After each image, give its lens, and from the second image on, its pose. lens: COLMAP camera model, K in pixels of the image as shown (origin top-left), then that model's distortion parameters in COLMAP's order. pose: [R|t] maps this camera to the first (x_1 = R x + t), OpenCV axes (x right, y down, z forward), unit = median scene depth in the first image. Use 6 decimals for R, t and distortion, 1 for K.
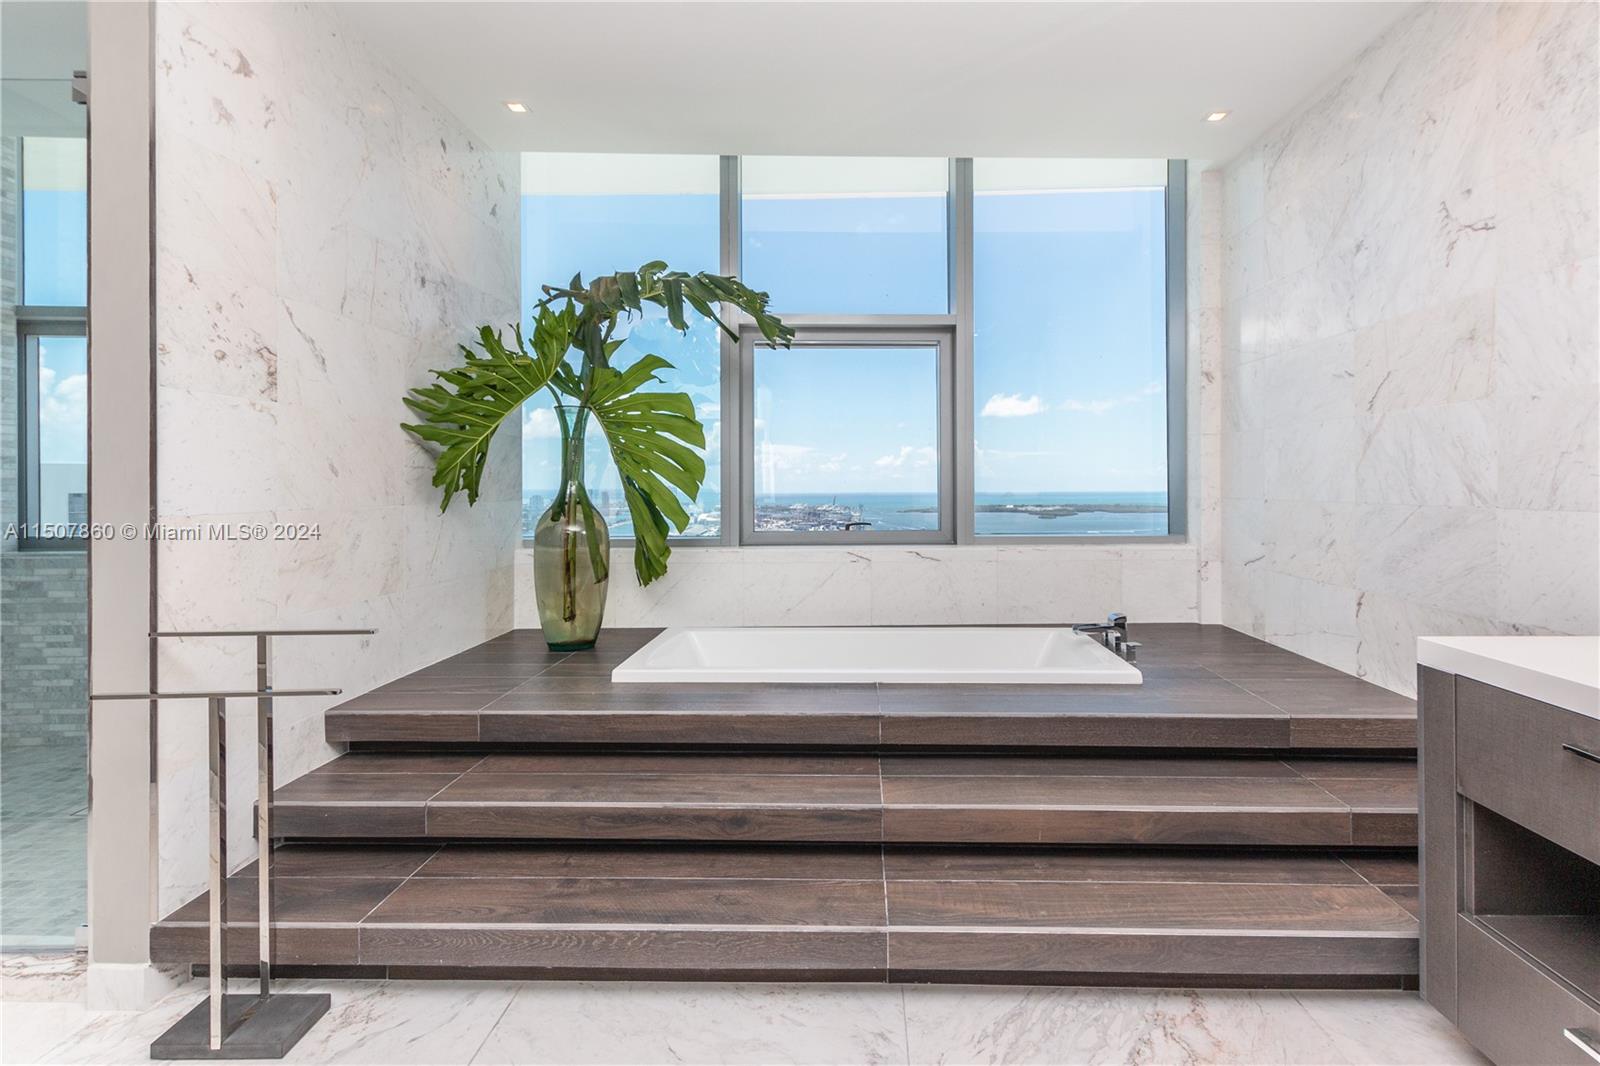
lens RADIAL K [[733.8, 0, 801.9], [0, 733.8, 486.6], [0, 0, 1]] dist [-0.000614, -0.000258]
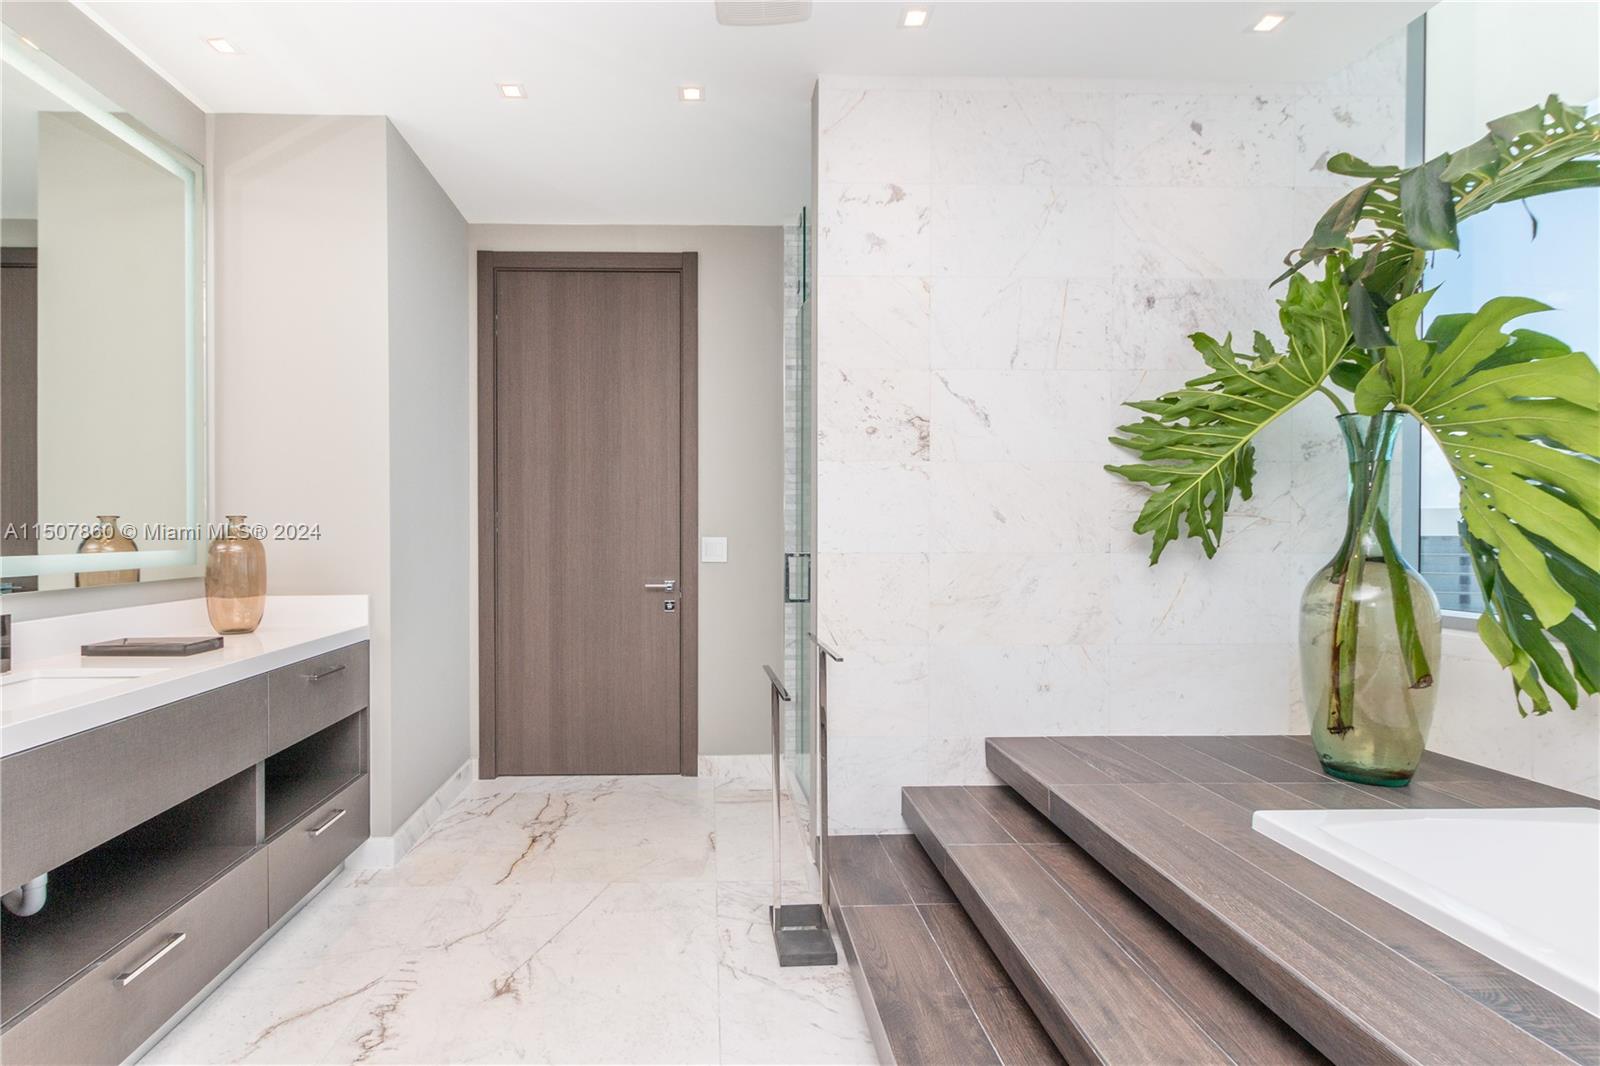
lens RADIAL K [[752.1, 0, 793.2], [0, 752.1, 537.8], [0, 0, 1]] dist [0.001084, 0.000060]
pose [[0.121165, 0.013288, -0.992543, 0.370495], [-0.005190, 0.999905, 0.012753, -0.004256], [0.992619, 0.003607, 0.121223, 0.507322]]
